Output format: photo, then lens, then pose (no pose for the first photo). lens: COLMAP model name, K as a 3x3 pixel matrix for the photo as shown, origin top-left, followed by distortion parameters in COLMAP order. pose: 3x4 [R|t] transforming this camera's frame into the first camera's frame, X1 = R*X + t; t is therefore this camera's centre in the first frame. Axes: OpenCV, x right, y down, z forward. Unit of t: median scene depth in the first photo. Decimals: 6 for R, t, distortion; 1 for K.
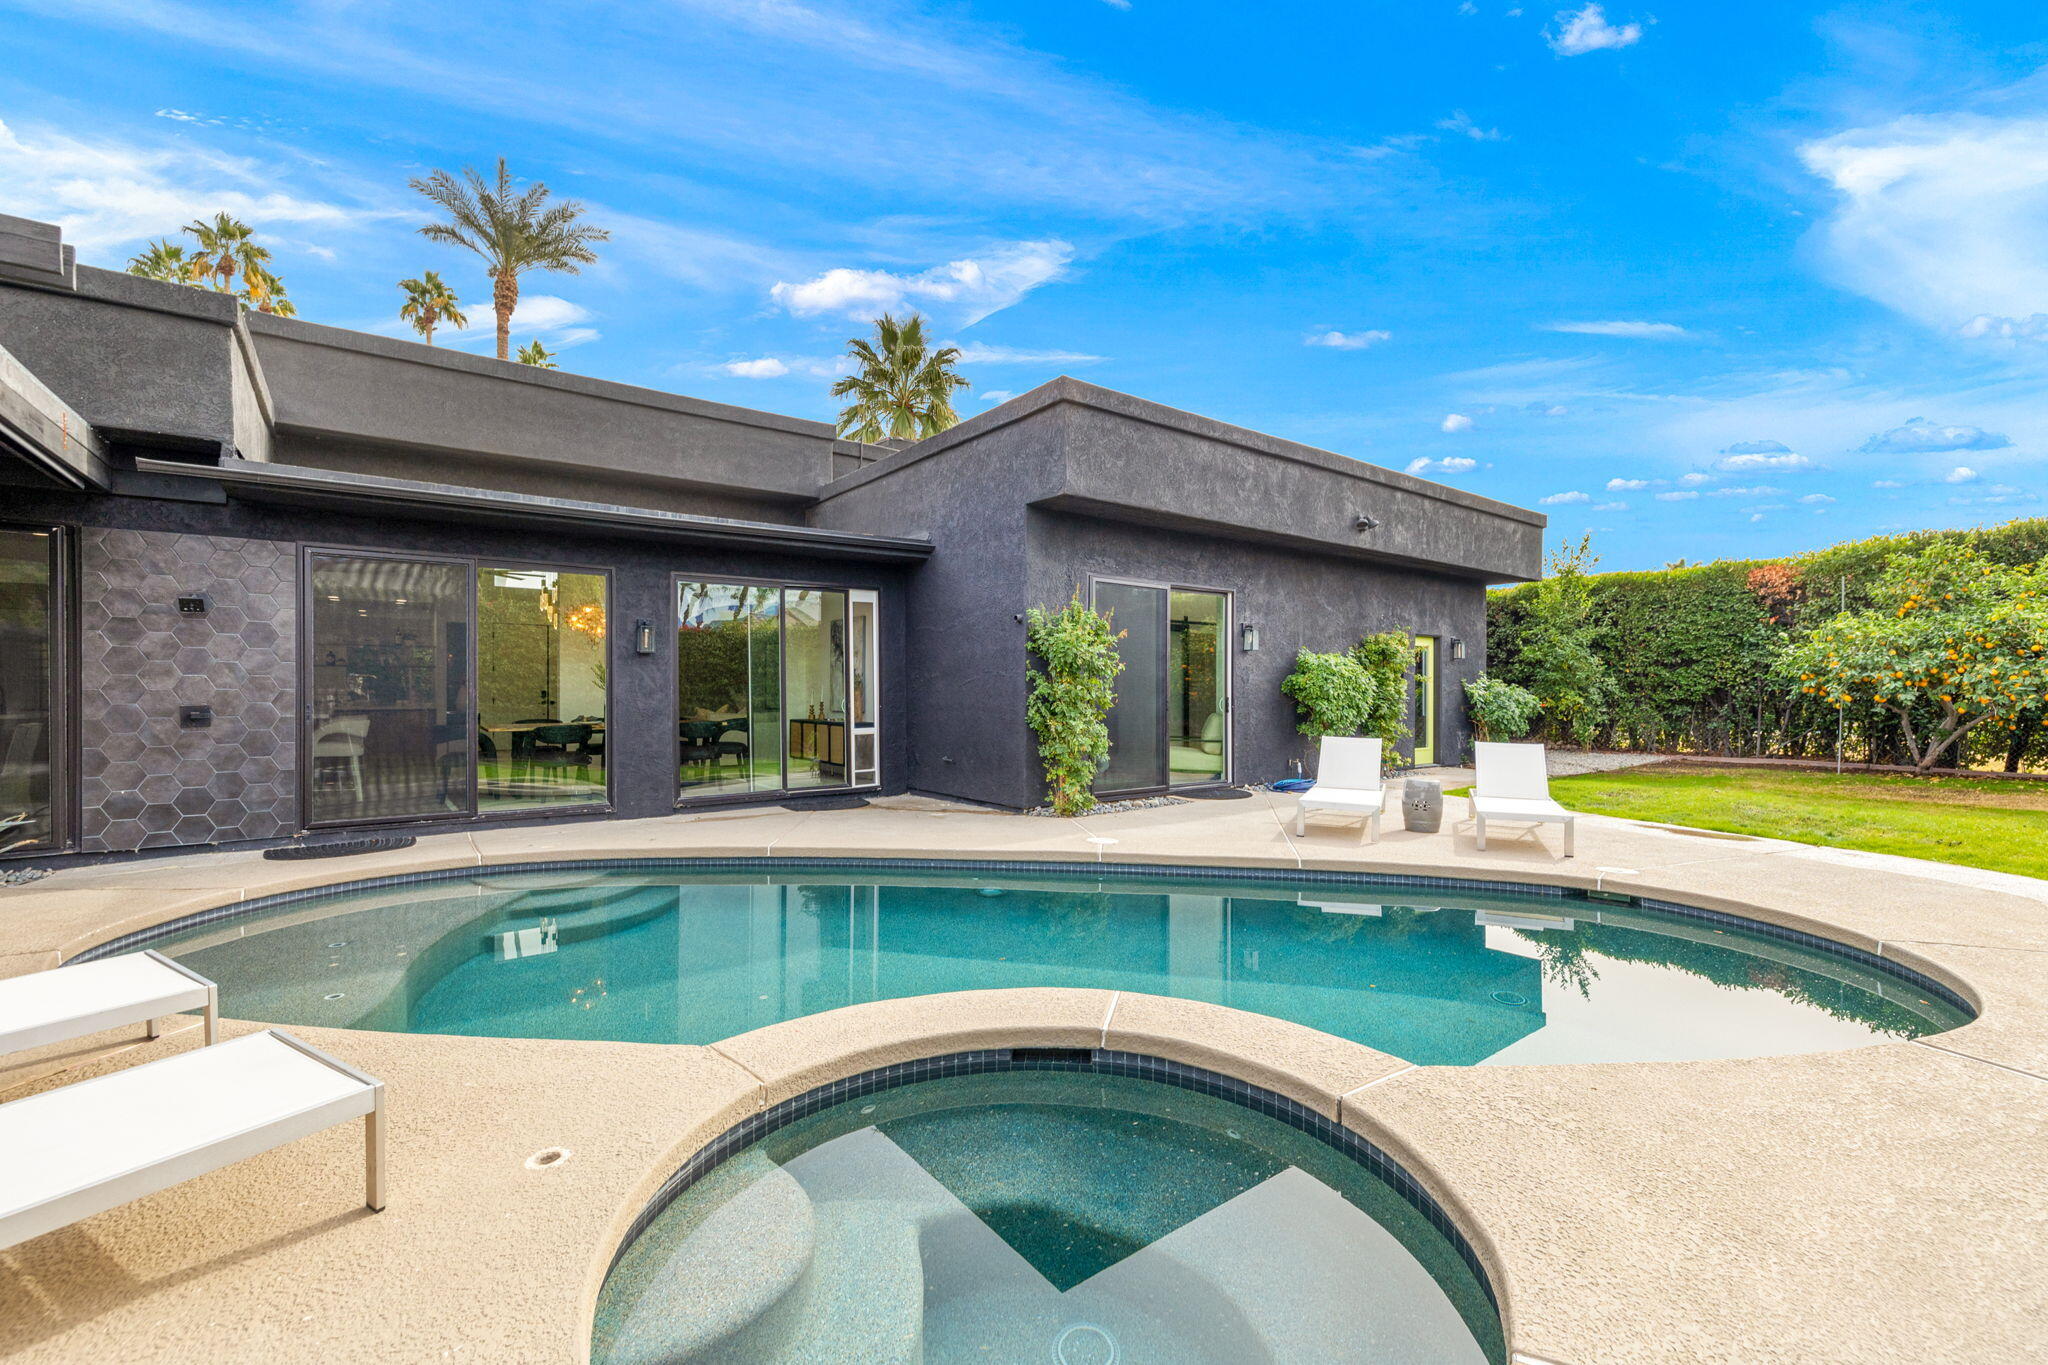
lens RADIAL K [[867.6, 0, 1031.2], [0, 867.6, 695.1], [0, 0, 1]] dist [0.000890, 0.001471]
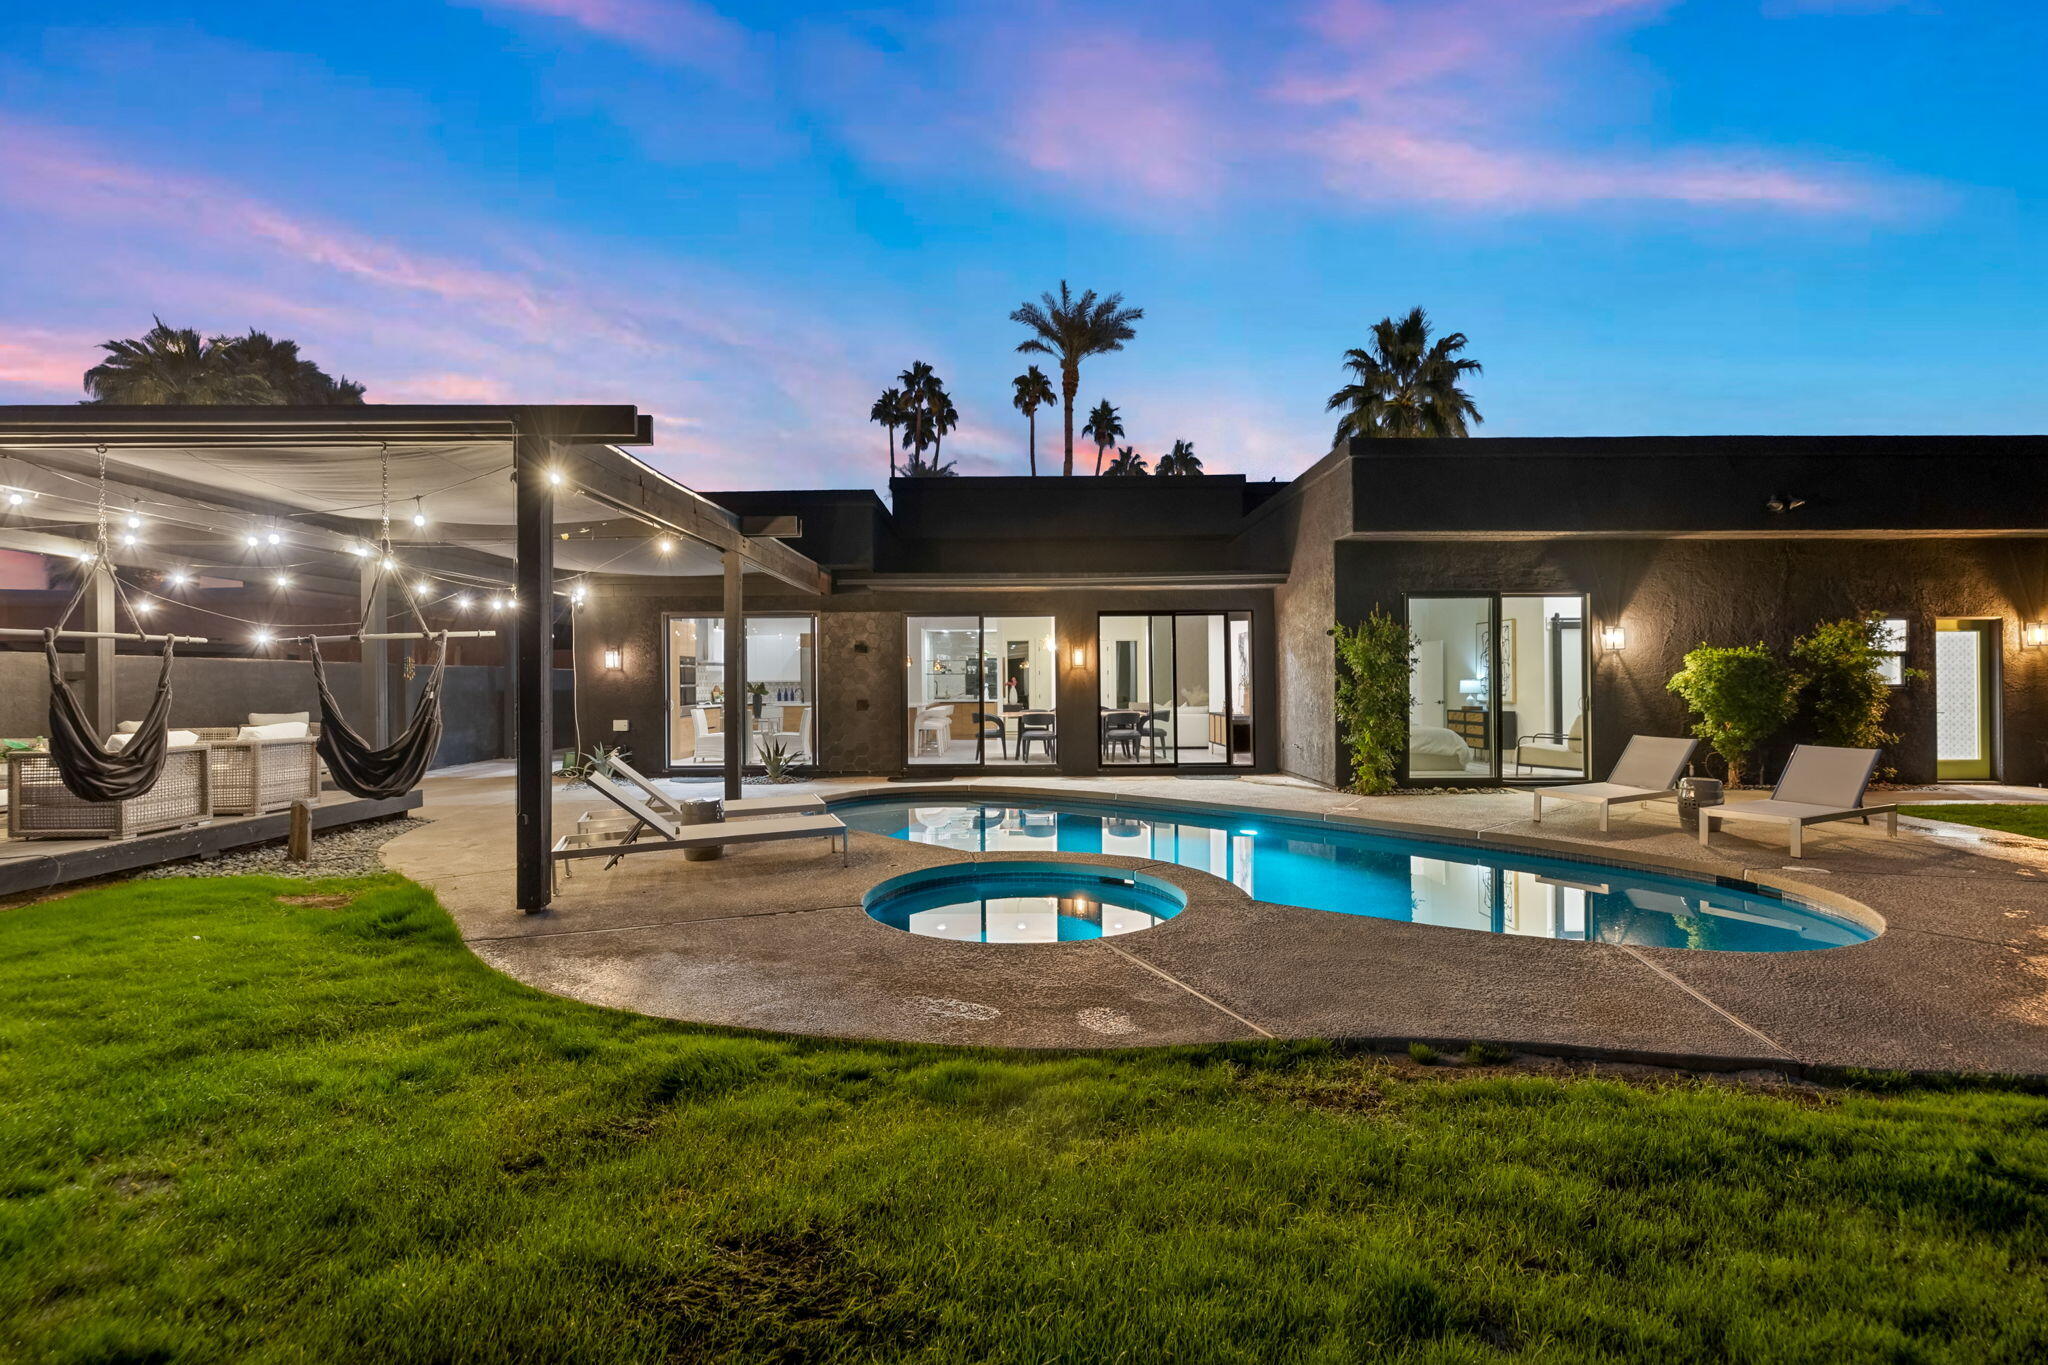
lens RADIAL K [[867.6, 0, 1014.9], [0, 867.6, 686.3], [0, 0, 1]] dist [0.000890, 0.001471]
pose [[0.794849, -0.003719, -0.606796, 0.250803], [0.001768, 0.999991, -0.003812, -0.005070], [0.606804, 0.001957, 0.794849, -0.169477]]
